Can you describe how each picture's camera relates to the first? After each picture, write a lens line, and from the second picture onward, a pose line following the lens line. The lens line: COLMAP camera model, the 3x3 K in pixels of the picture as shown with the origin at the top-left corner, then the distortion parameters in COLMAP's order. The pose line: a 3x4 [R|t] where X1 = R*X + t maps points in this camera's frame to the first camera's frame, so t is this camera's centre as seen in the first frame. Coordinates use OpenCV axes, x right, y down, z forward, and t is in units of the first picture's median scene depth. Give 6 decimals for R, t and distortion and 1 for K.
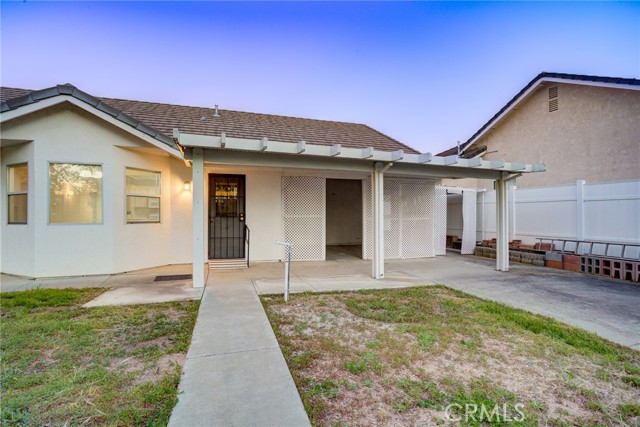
lens RADIAL K [[317.1, 0, 325.1], [0, 317.1, 214.5], [0, 0, 1]] dist [-0.010304, 0.002982]
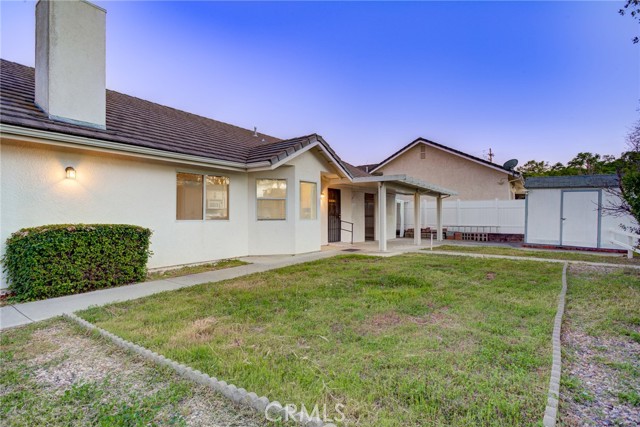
lens RADIAL K [[317.1, 0, 317.3], [0, 317.1, 213.4], [0, 0, 1]] dist [-0.010304, 0.002982]
pose [[0.821810, 0.002249, 0.569758, -1.278973], [0.003007, 0.999961, -0.008284, 0.008760], [-0.569754, 0.008521, 0.821771, -0.258714]]
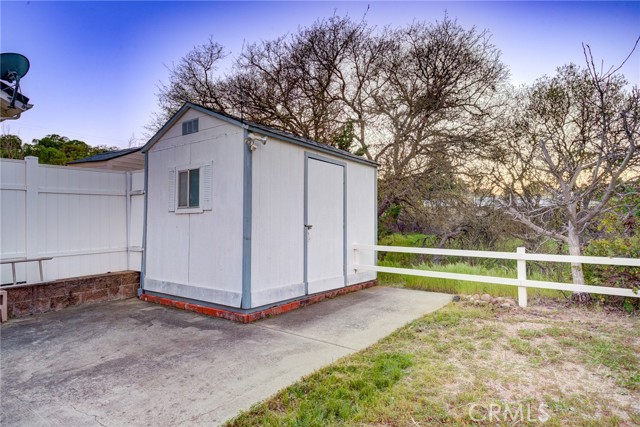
lens RADIAL K [[362.6, 0, 324.1], [0, 362.6, 212.6], [0, 0, 1]] dist [-0.010221, 0.002953]
pose [[-0.568472, 0.007647, 0.822667, 0.047102], [0.001036, 0.999963, -0.008579, 0.004853], [-0.822702, -0.004025, -0.568458, 0.731313]]
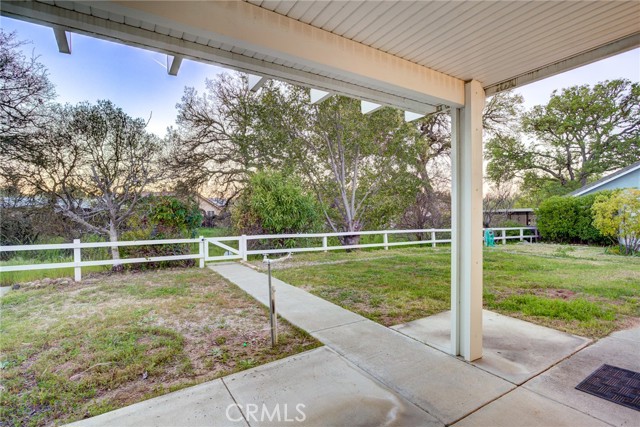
lens RADIAL K [[317.1, 0, 320.2], [0, 317.1, 213.5], [0, 0, 1]] dist [-0.010304, 0.002982]
pose [[-0.972506, 0.001538, -0.232874, -0.000559], [0.002766, 0.999984, -0.004945, 0.003323], [0.232863, -0.005453, -0.972494, 0.887111]]
